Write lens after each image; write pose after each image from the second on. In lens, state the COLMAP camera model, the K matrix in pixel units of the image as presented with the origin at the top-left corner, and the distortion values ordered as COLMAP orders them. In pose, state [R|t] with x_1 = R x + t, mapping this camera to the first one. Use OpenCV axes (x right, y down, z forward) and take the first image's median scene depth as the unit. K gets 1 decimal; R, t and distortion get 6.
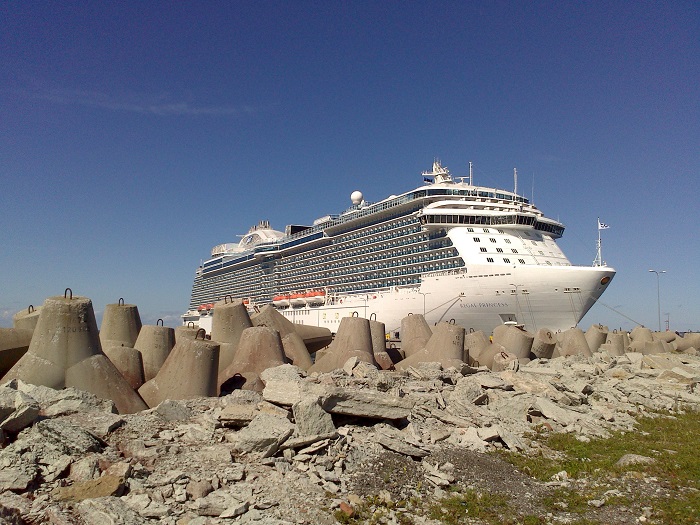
lens RADIAL K [[677.0, 0, 354.2], [0, 677.0, 267.5], [0, 0, 1]] dist [-0.088339, 0.117261]
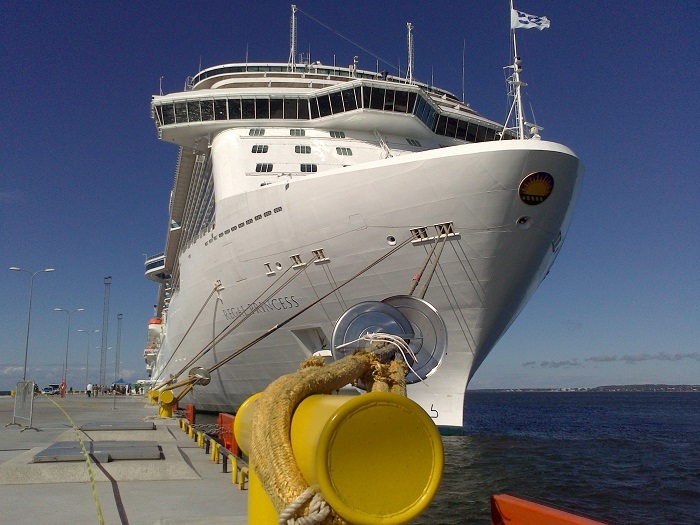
lens RADIAL K [[677.0, 0, 354.2], [0, 677.0, 267.5], [0, 0, 1]] dist [-0.088339, 0.117261]
pose [[0.987296, -0.040212, -0.153719, 0.287131], [0.027036, 0.995853, -0.086868, 0.063359], [0.156575, 0.081609, 0.984289, 0.601322]]
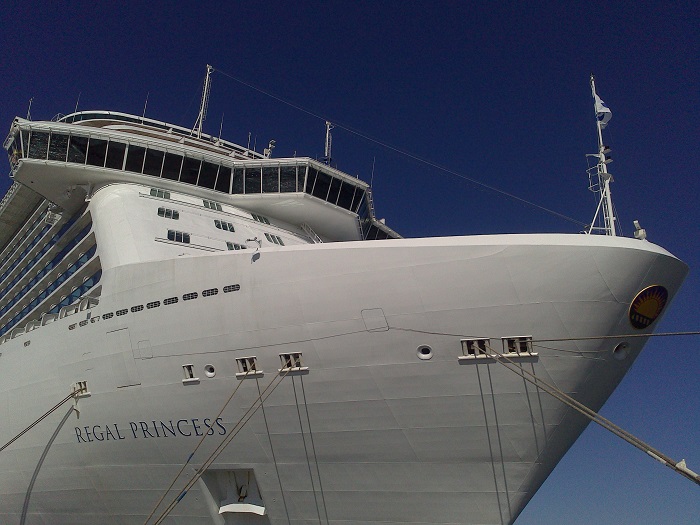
lens RADIAL K [[677.0, 0, 354.2], [0, 677.0, 267.5], [0, 0, 1]] dist [-0.088339, 0.117261]
pose [[0.977499, 0.113918, 0.177535, 0.205920], [-0.056489, 0.952262, -0.300012, 0.064582], [-0.203236, 0.283232, 0.937270, 0.688536]]
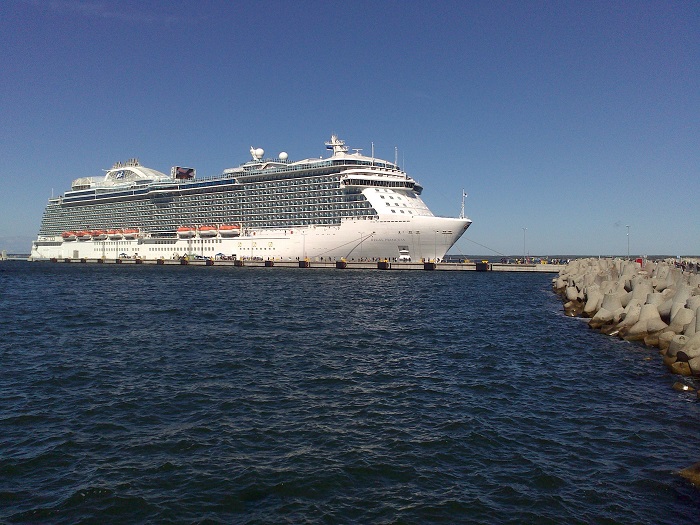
lens RADIAL K [[677.0, 0, 354.2], [0, 677.0, 267.5], [0, 0, 1]] dist [-0.088339, 0.117261]
pose [[0.925719, -0.011910, 0.378025, -0.447956], [-0.032423, 0.993326, 0.110693, -0.048875], [-0.376820, -0.114727, 0.919154, -0.396618]]
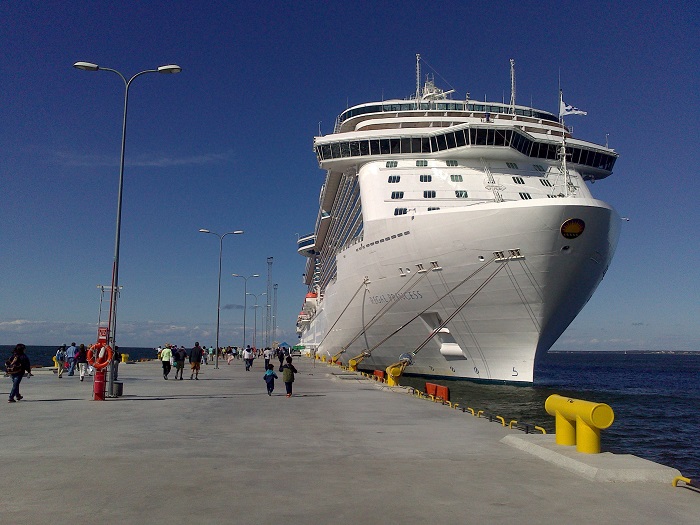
lens RADIAL K [[677.0, 0, 354.2], [0, 677.0, 267.5], [0, 0, 1]] dist [-0.088339, 0.117261]
pose [[0.935022, -0.039312, -0.352403, 0.331581], [0.029133, 0.998992, -0.034142, 0.046713], [0.353390, 0.021657, 0.935225, 0.463524]]
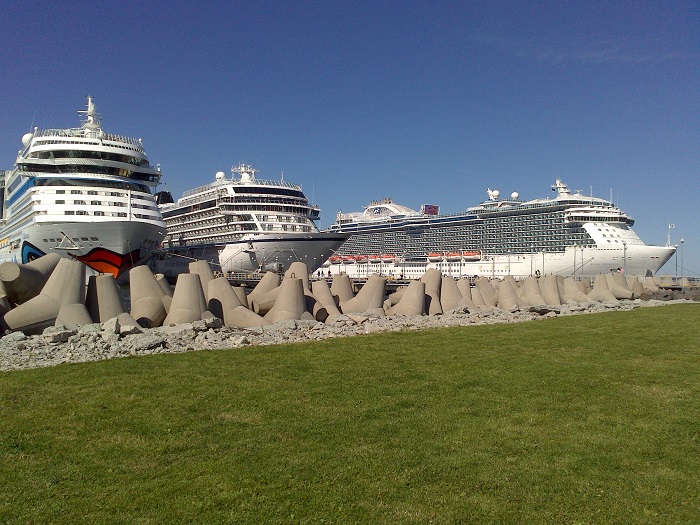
lens RADIAL K [[677.0, 0, 354.2], [0, 677.0, 267.5], [0, 0, 1]] dist [-0.088339, 0.117261]
pose [[0.996517, 0.003415, 0.083317, -0.655152], [-0.010384, 0.996466, 0.083348, -0.083795], [-0.082738, -0.083923, 0.993031, -0.824160]]
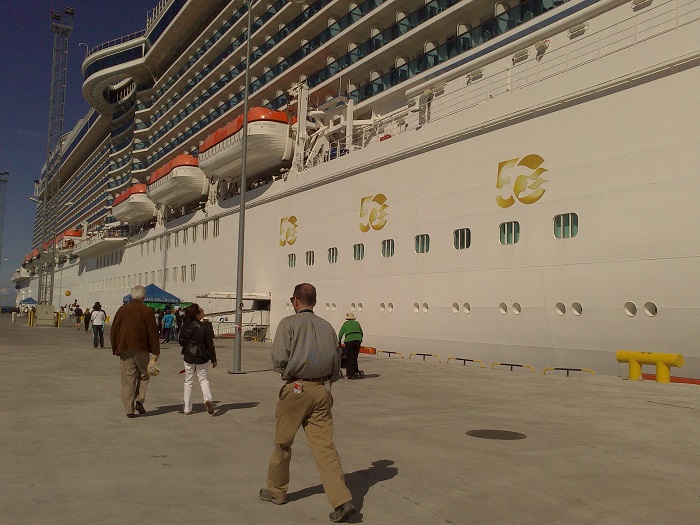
lens RADIAL K [[677.0, 0, 354.2], [0, 677.0, 267.5], [0, 0, 1]] dist [-0.088339, 0.117261]
pose [[0.996989, 0.020117, 0.074886, -0.053146], [-0.022062, 0.999438, 0.025225, 0.103160], [-0.074337, -0.026801, 0.996873, 1.084122]]
